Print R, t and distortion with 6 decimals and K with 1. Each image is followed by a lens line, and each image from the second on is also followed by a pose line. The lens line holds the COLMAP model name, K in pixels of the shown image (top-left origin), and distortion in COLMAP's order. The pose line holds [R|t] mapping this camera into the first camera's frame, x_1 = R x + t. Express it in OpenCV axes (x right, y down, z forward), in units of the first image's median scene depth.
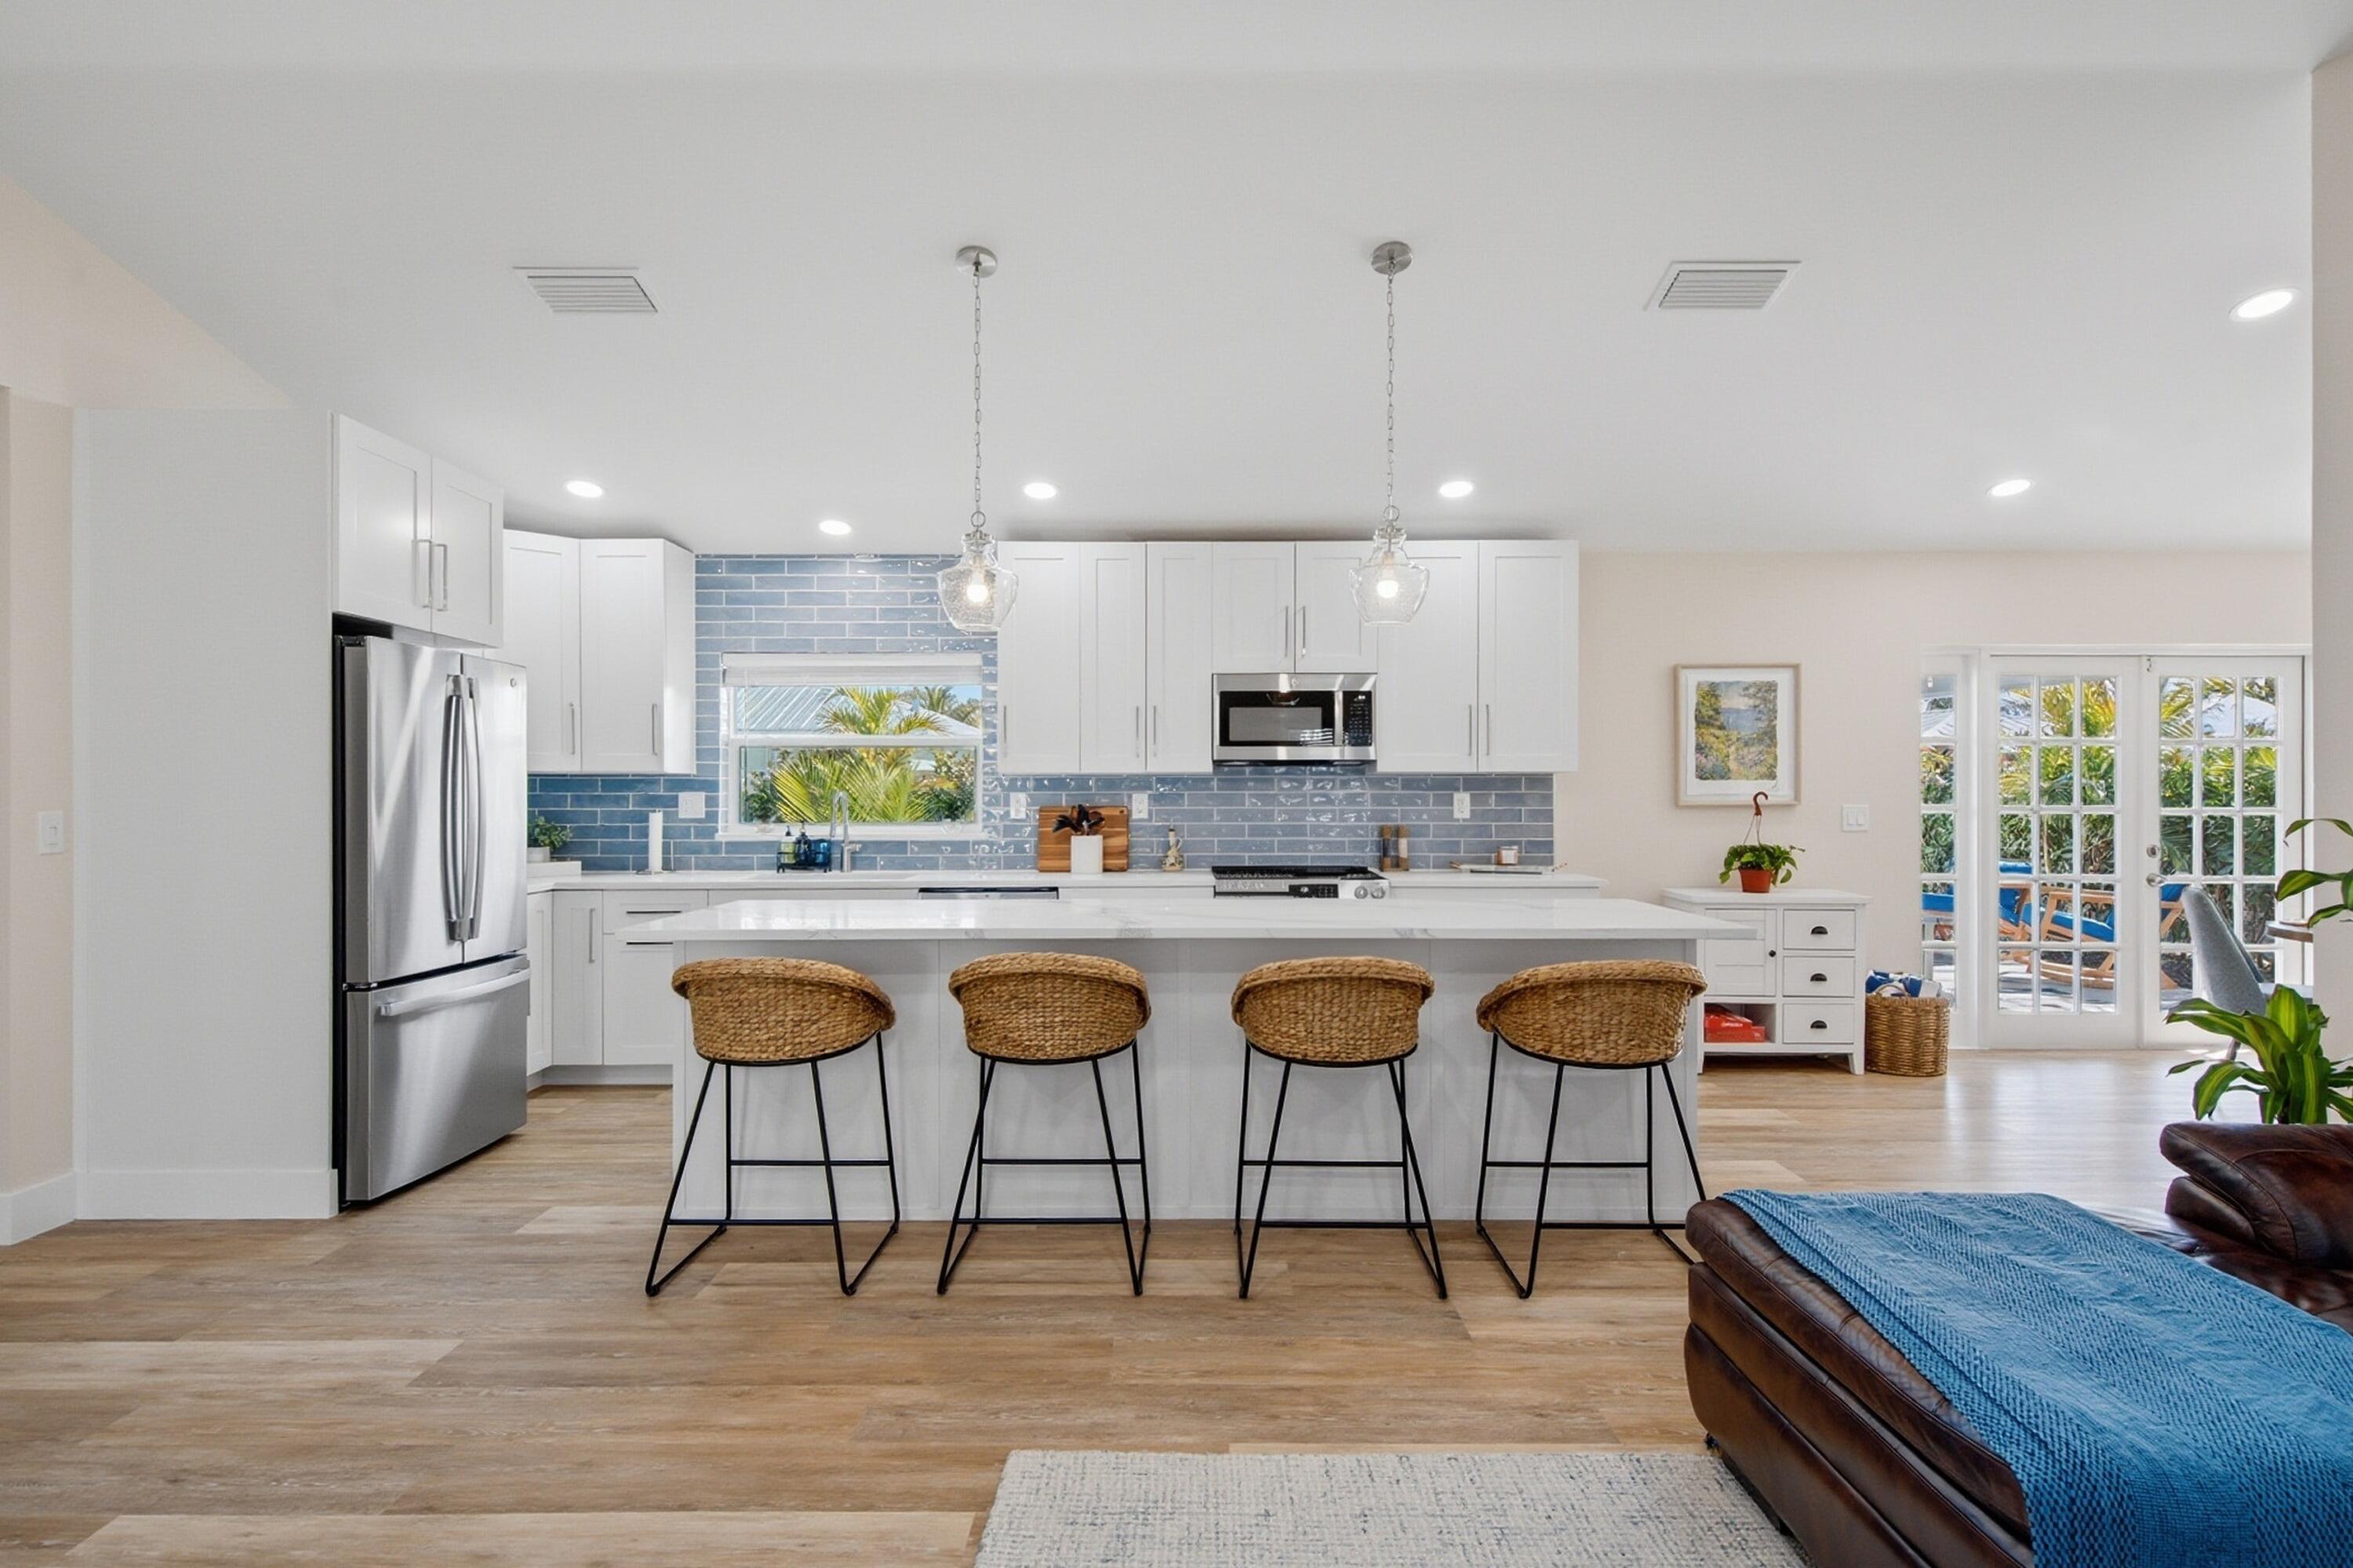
lens RADIAL K [[1216.4, 0, 1176.2], [0, 1216.4, 797.7], [0, 0, 1]] dist [0.018607, -0.012616]
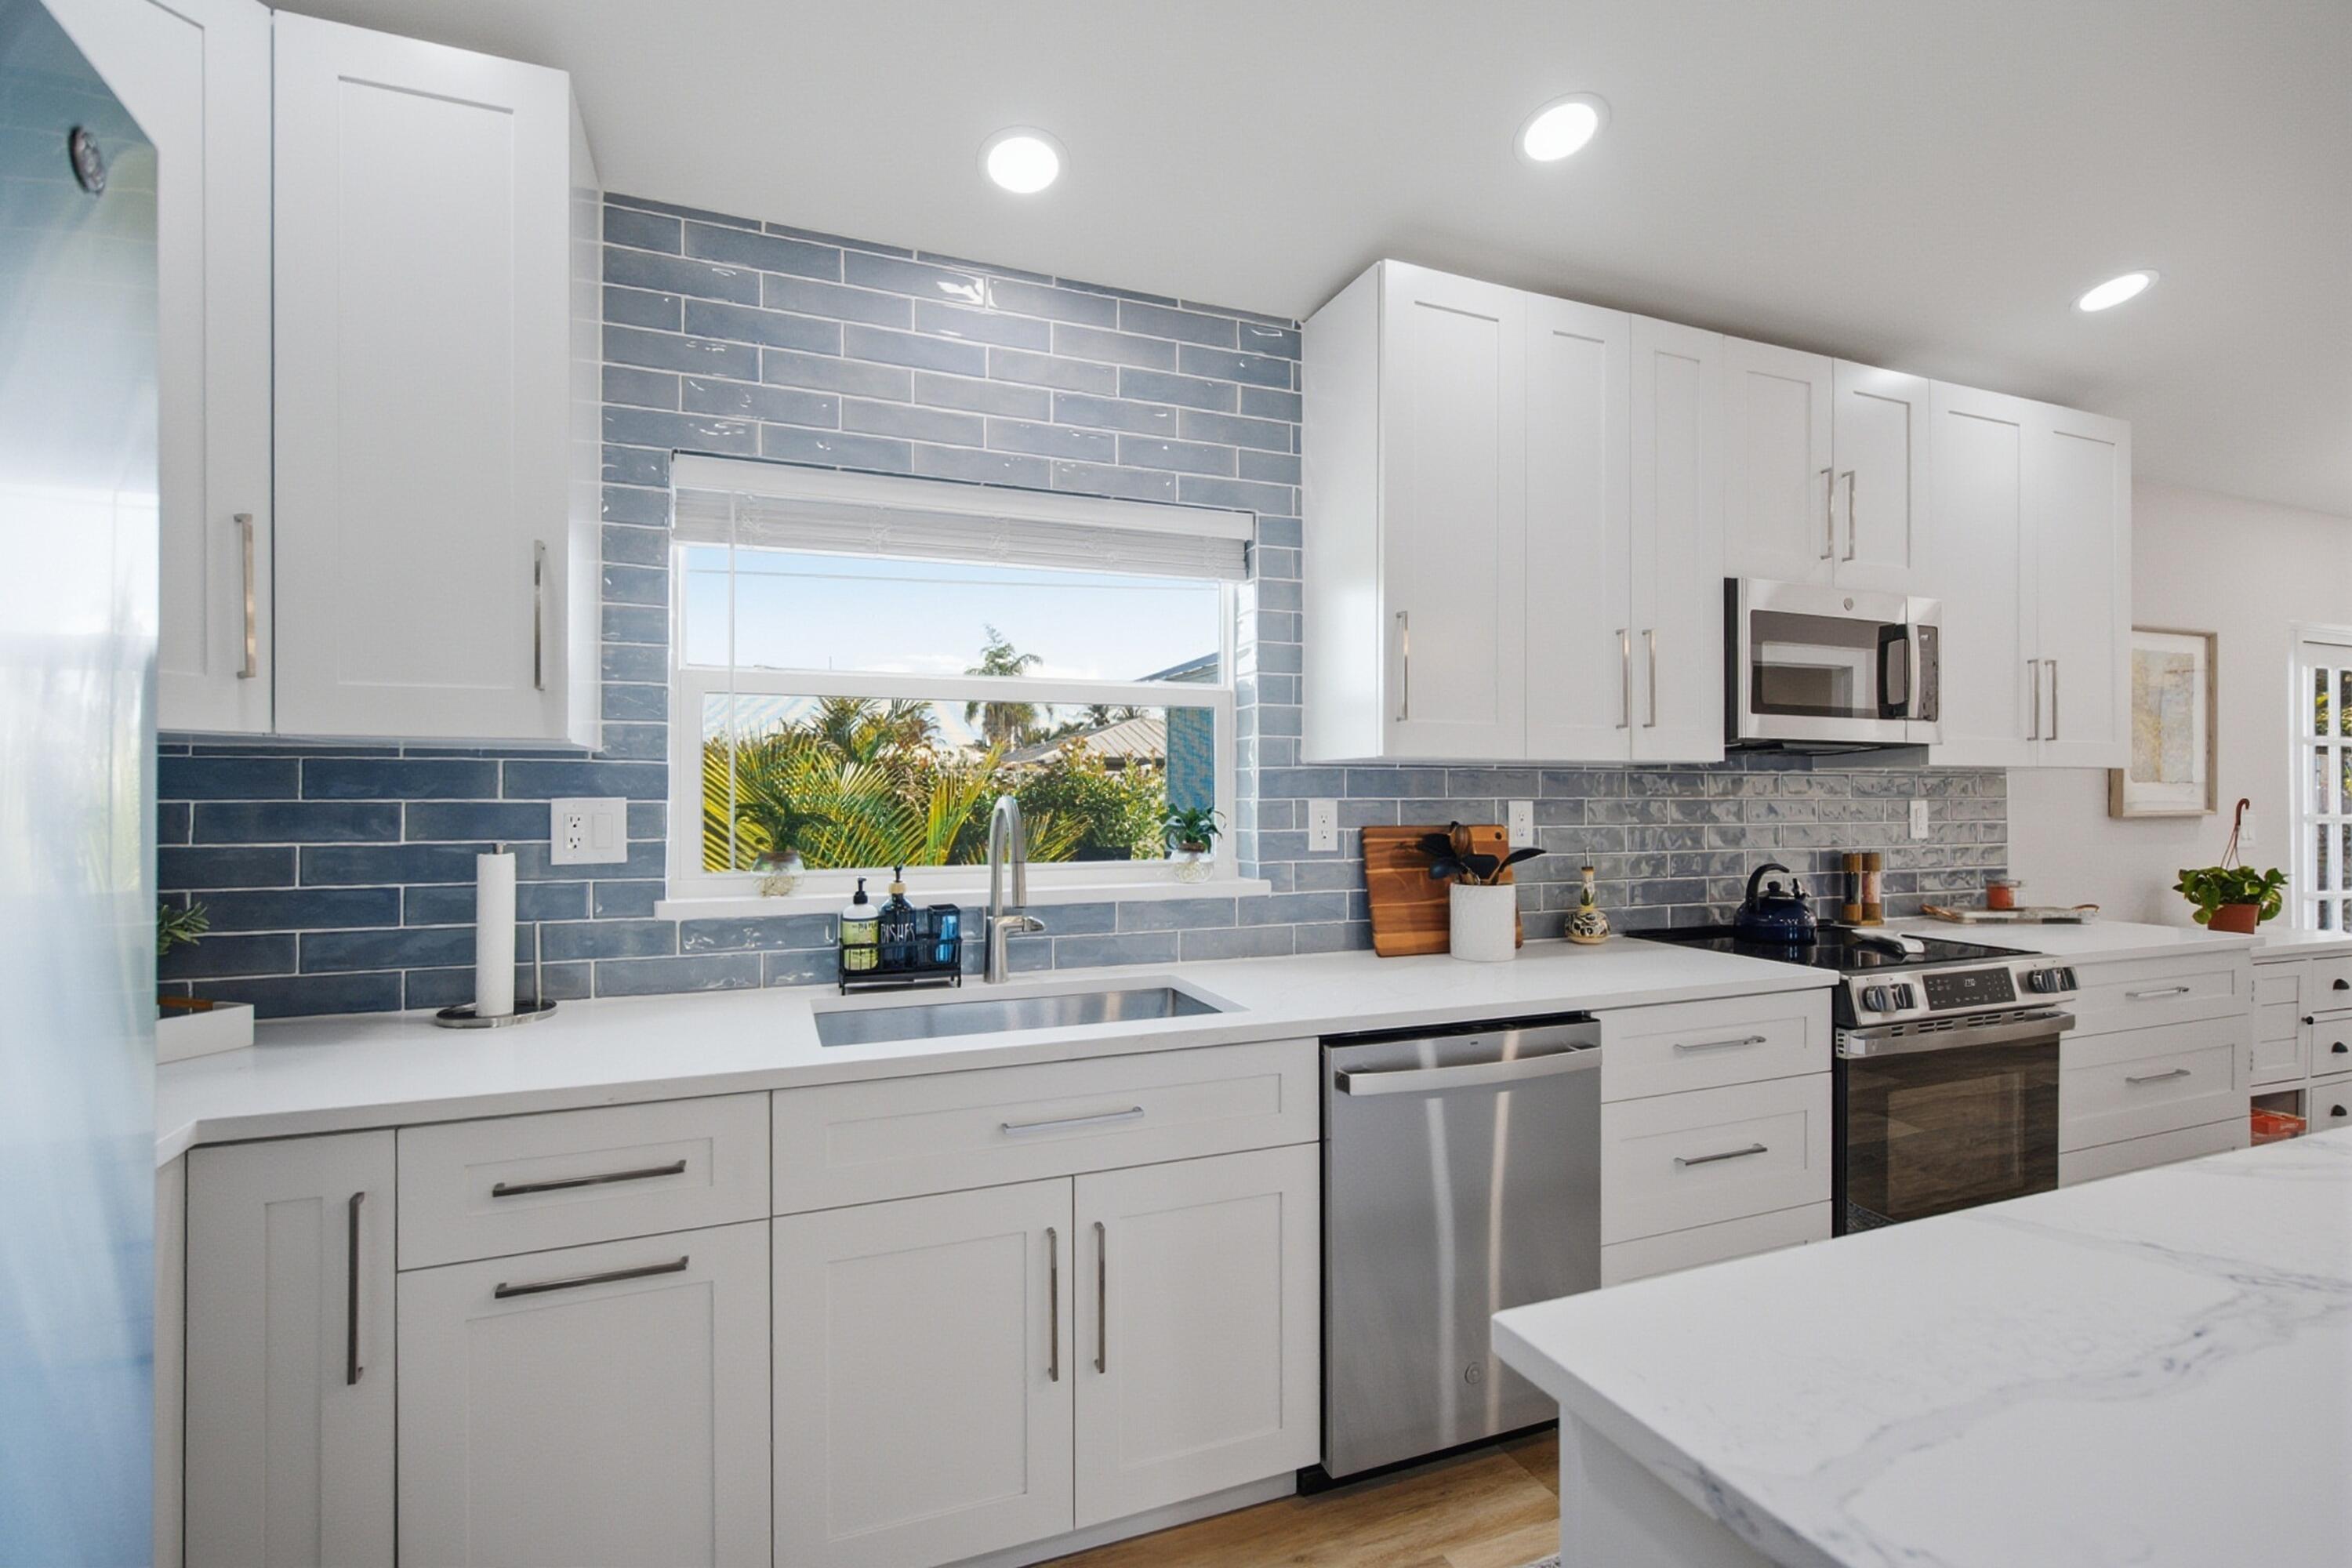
lens RADIAL K [[1059.8, 0, 1172.7], [0, 1059.8, 790.4], [0, 0, 1]] dist [0.004247, -0.003060]
pose [[0.929214, 0.003545, 0.369526, -0.355055], [-0.000515, 0.999965, -0.008299, -0.004005], [-0.369543, 0.007521, 0.929183, 0.627124]]
